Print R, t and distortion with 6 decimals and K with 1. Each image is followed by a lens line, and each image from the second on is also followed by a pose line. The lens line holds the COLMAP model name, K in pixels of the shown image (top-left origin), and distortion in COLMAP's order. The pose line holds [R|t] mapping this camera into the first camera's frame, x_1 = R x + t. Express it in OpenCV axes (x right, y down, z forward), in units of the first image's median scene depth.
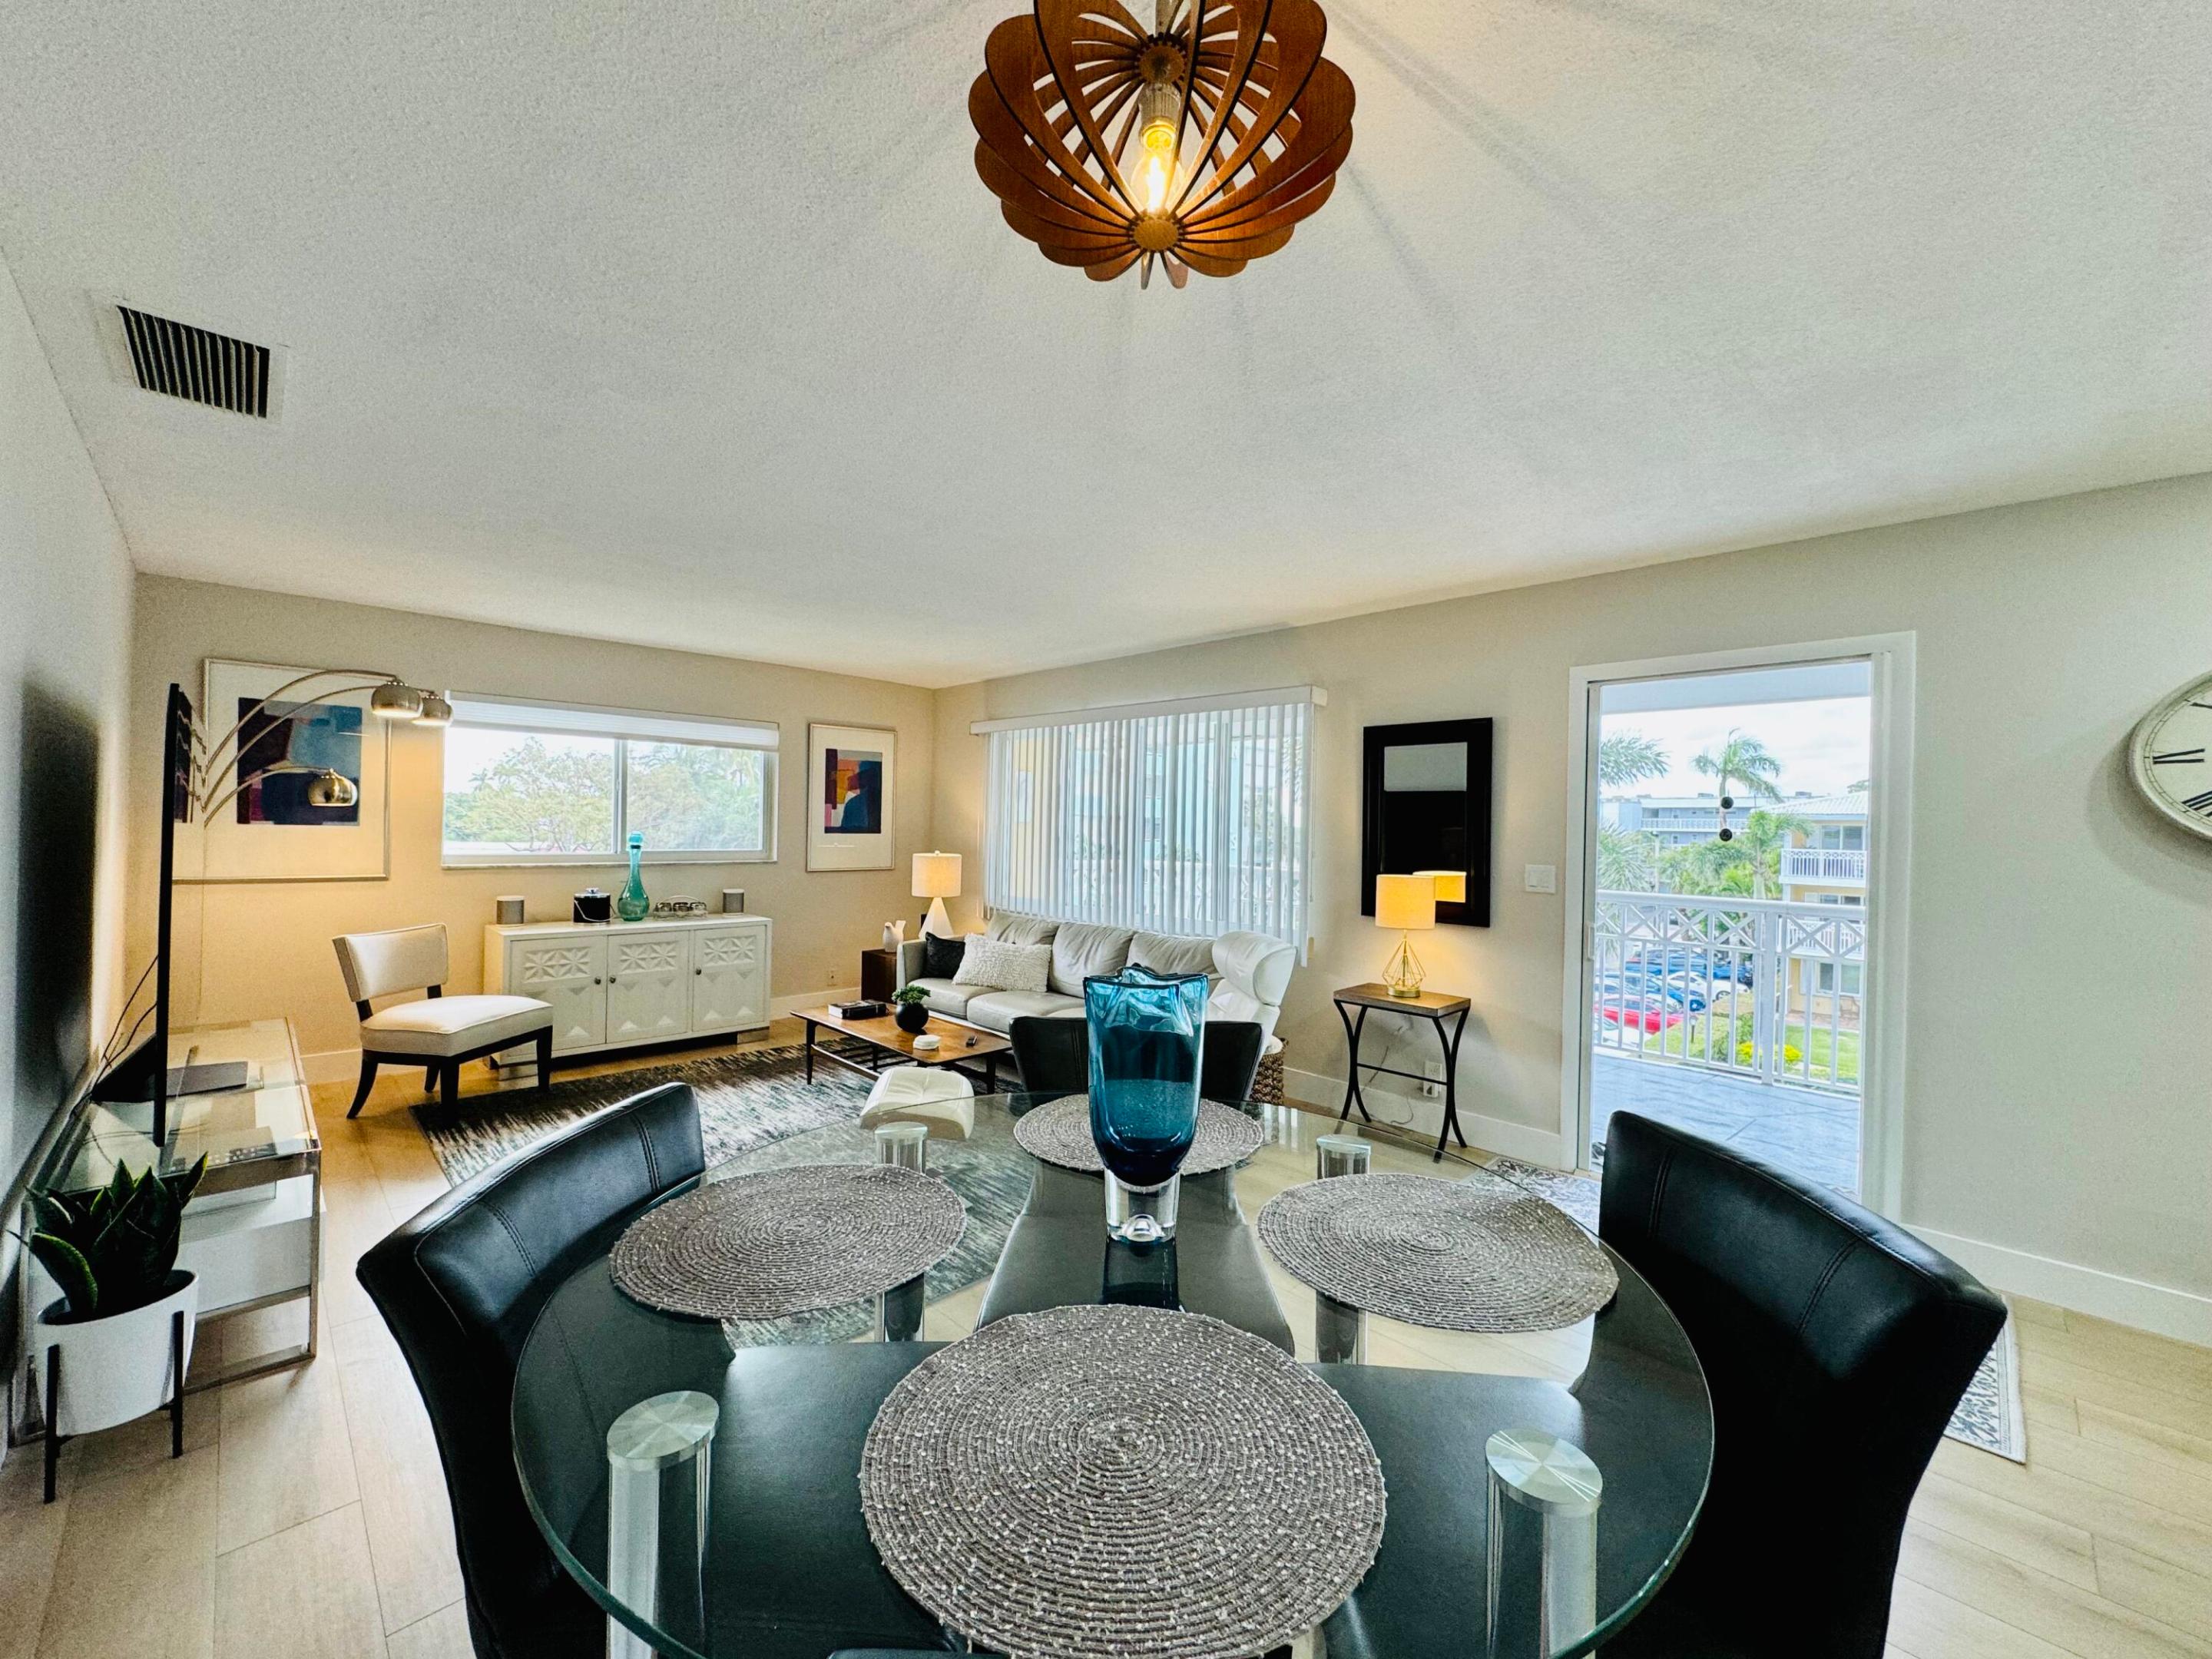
lens RADIAL K [[881.6, 0, 1106.0], [0, 881.6, 829.5], [0, 0, 1]] dist [-0.001167, -0.000128]
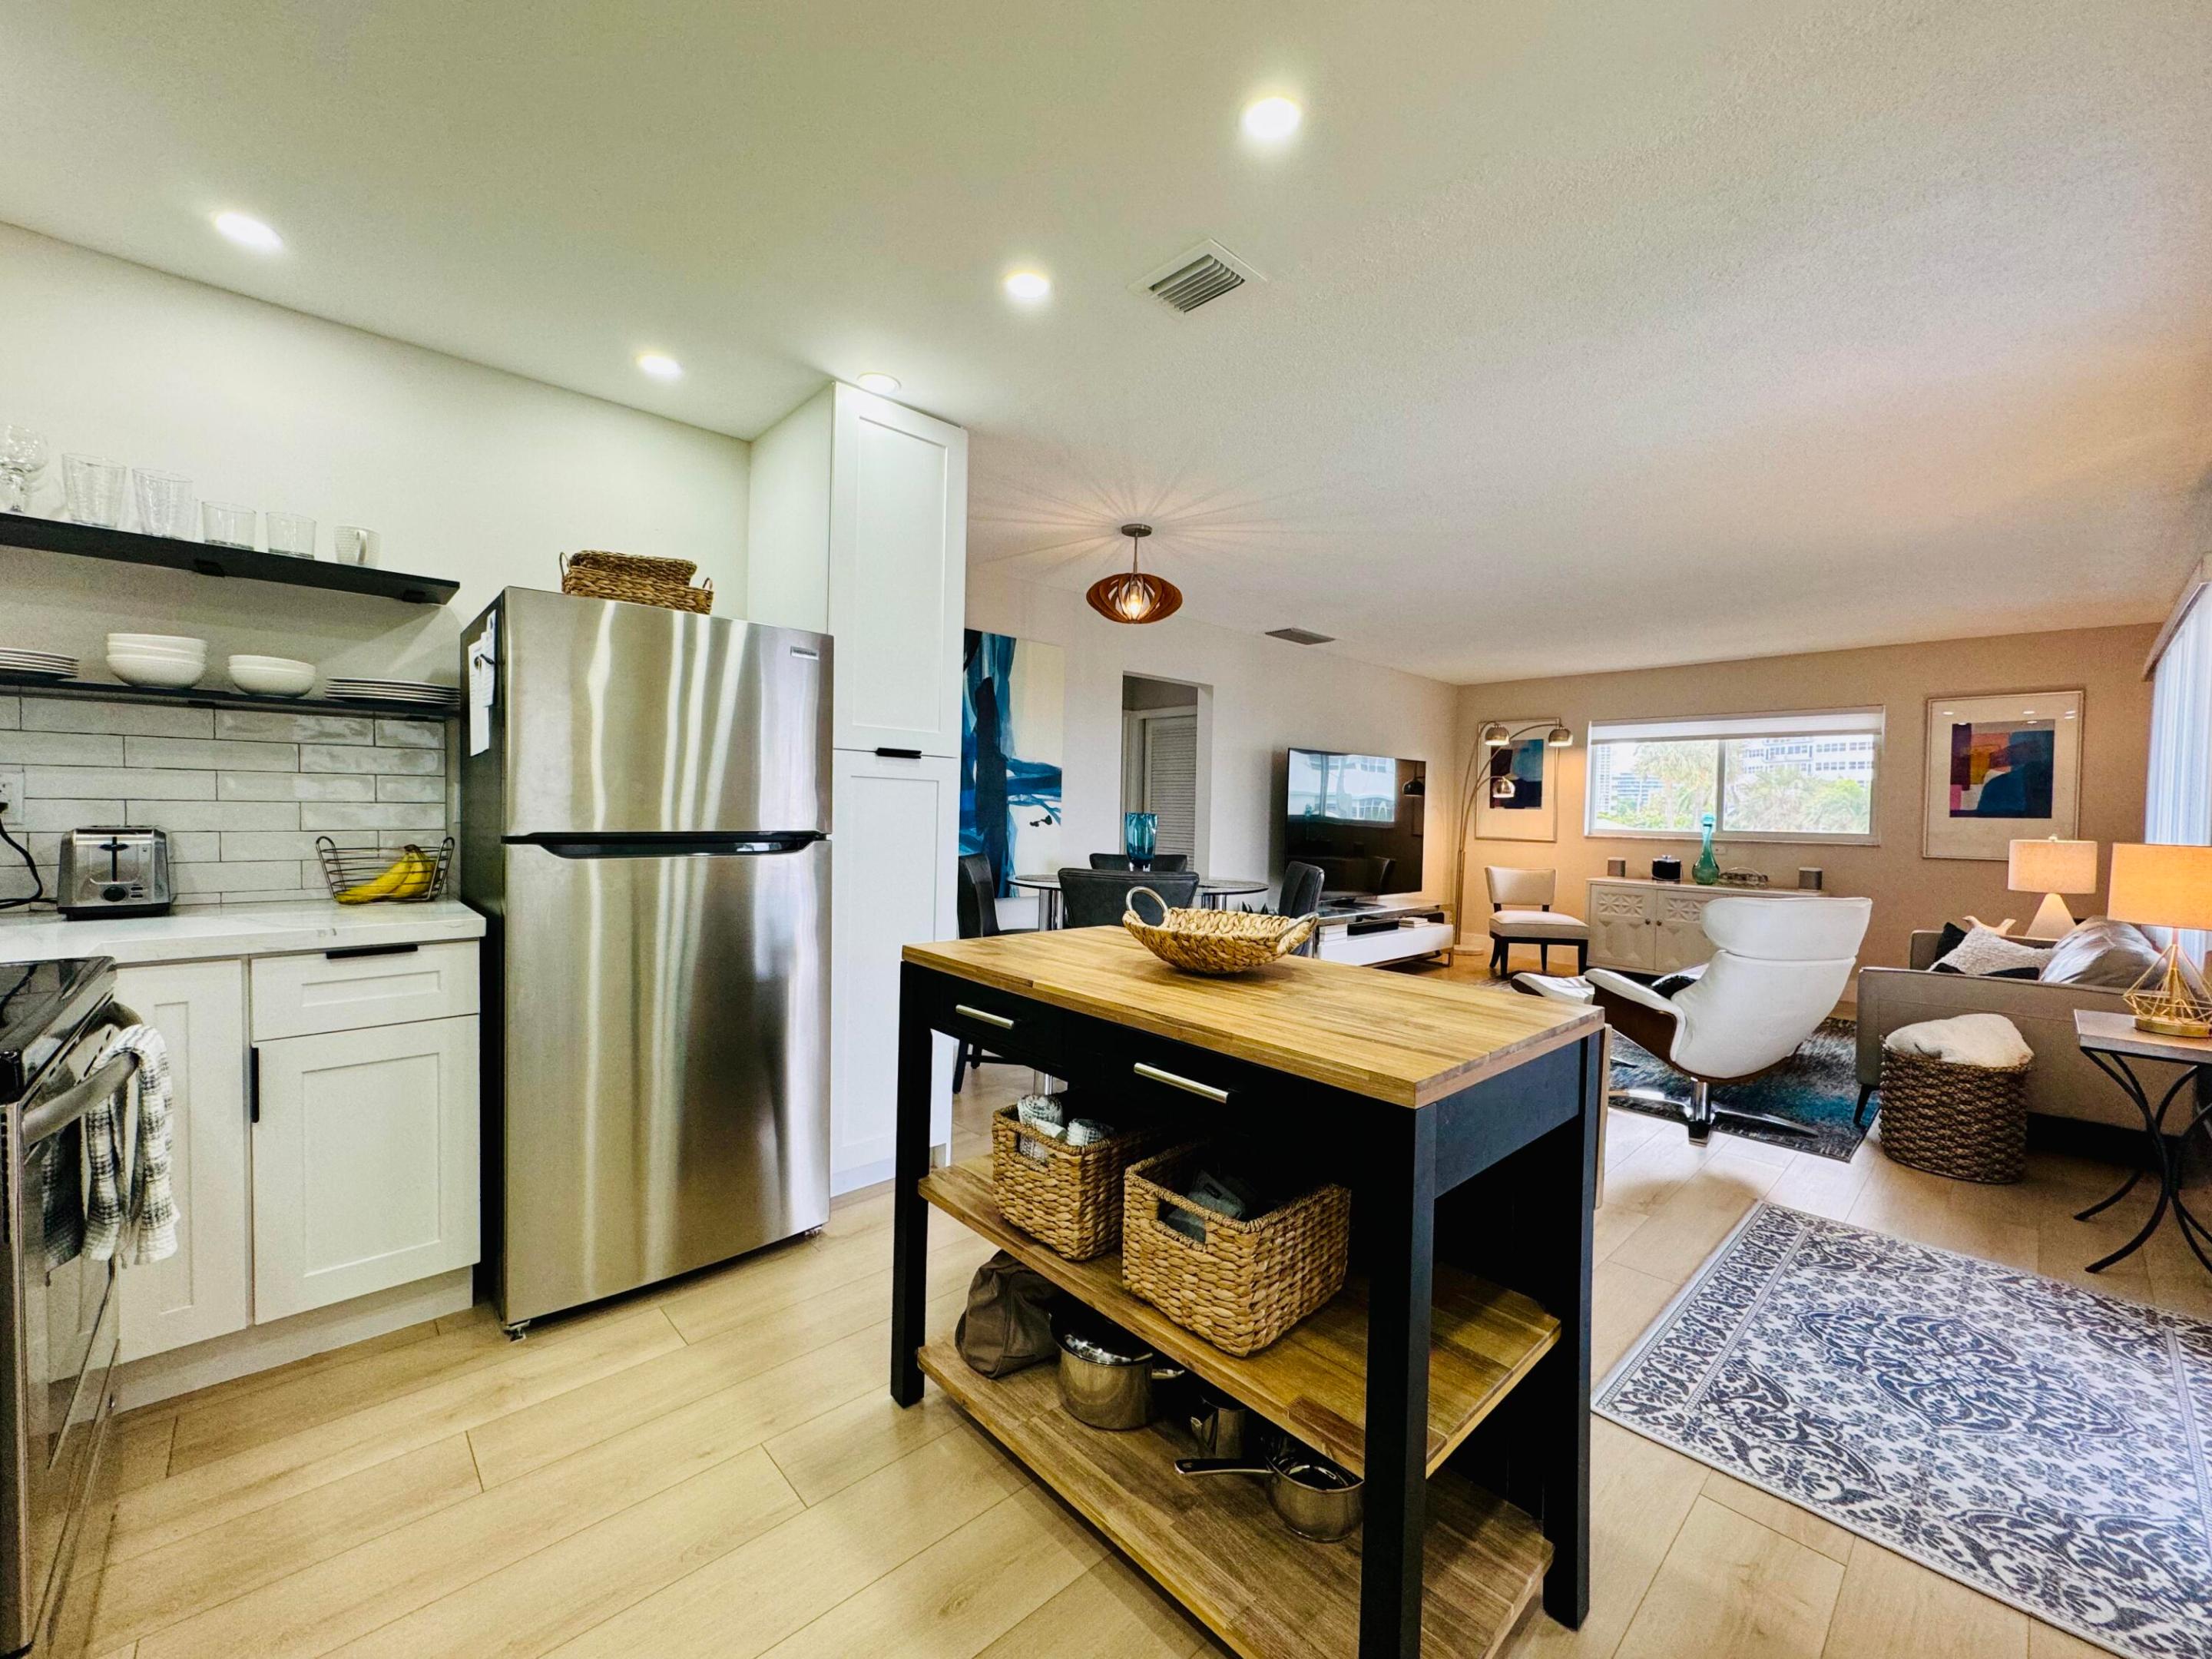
lens RADIAL K [[881.6, 0, 1106.0], [0, 881.6, 829.5], [0, 0, 1]] dist [-0.001167, -0.000128]
pose [[-0.028763, 0.001982, -0.999584, 0.774142], [-0.024900, 0.999686, 0.002698, 0.045400], [0.999276, 0.024967, -0.028704, 0.195448]]
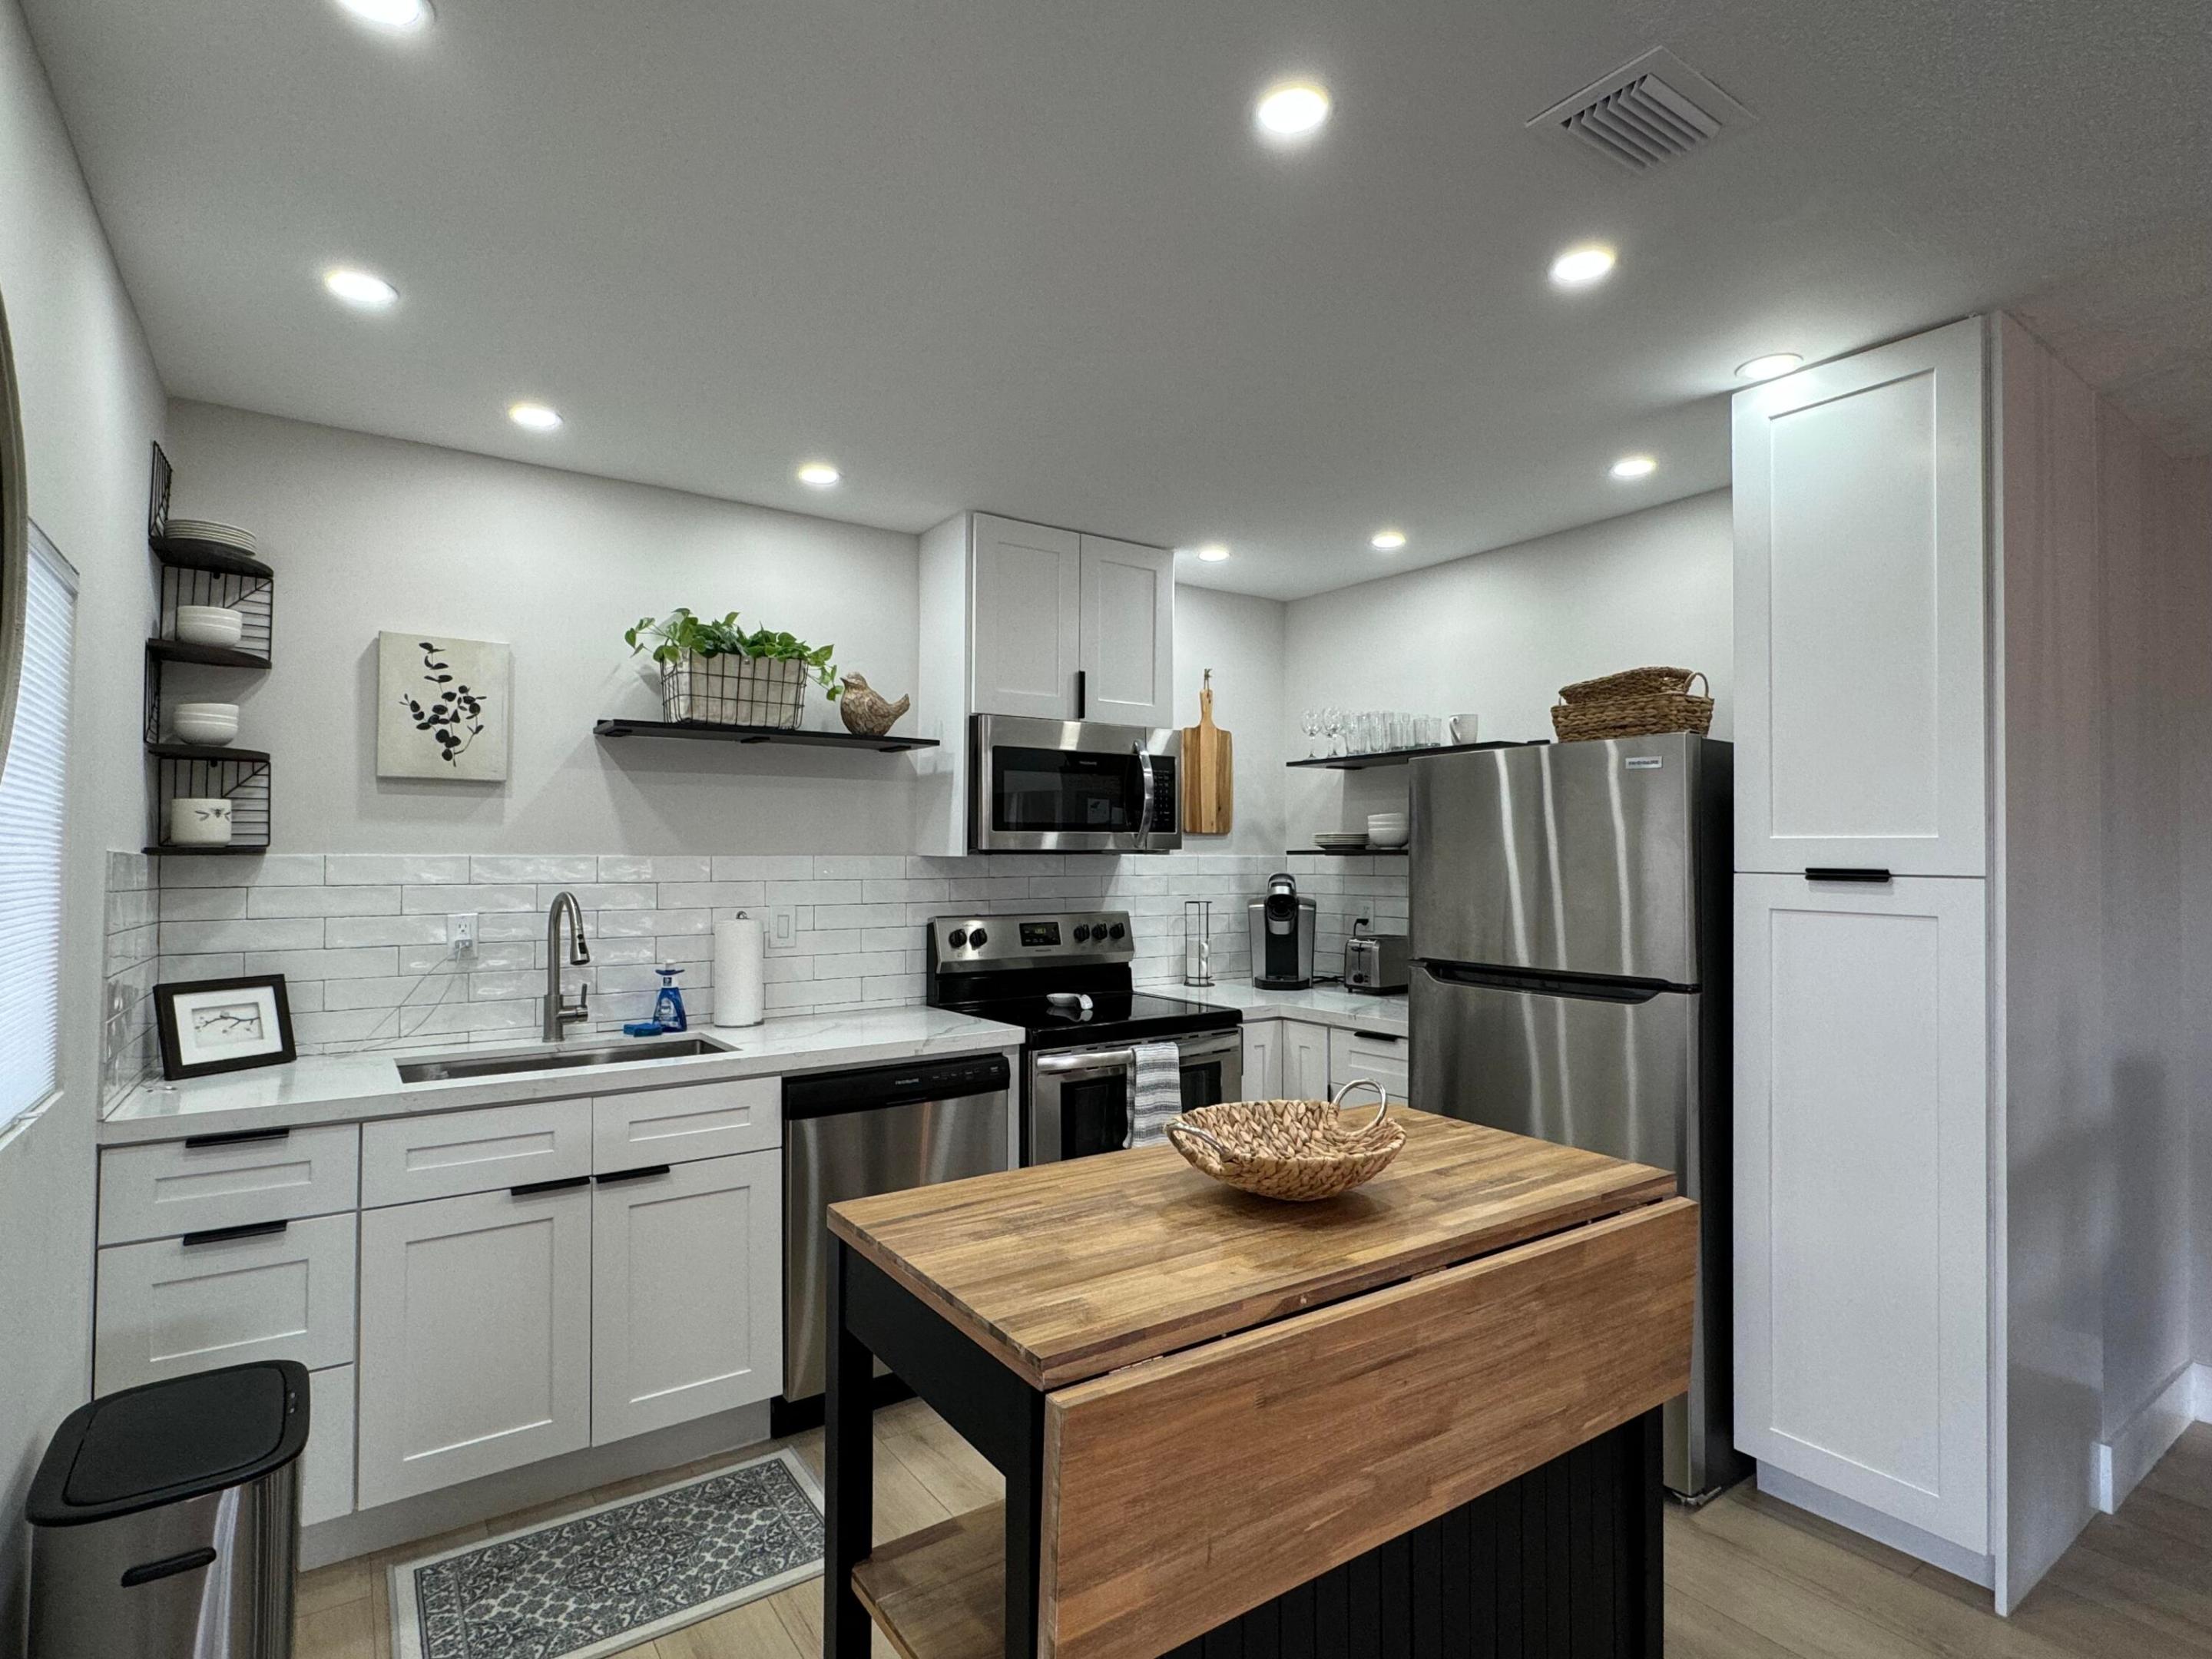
lens RADIAL K [[1121.7, 0, 1106.0], [0, 1121.7, 829.5], [0, 0, 1]] dist [0.003049, 0.000407]
pose [[-0.985191, -0.021709, 0.170083, 0.455803], [-0.024938, 0.999547, -0.016871, 0.000037], [-0.169639, -0.020862, -0.985285, 0.549379]]
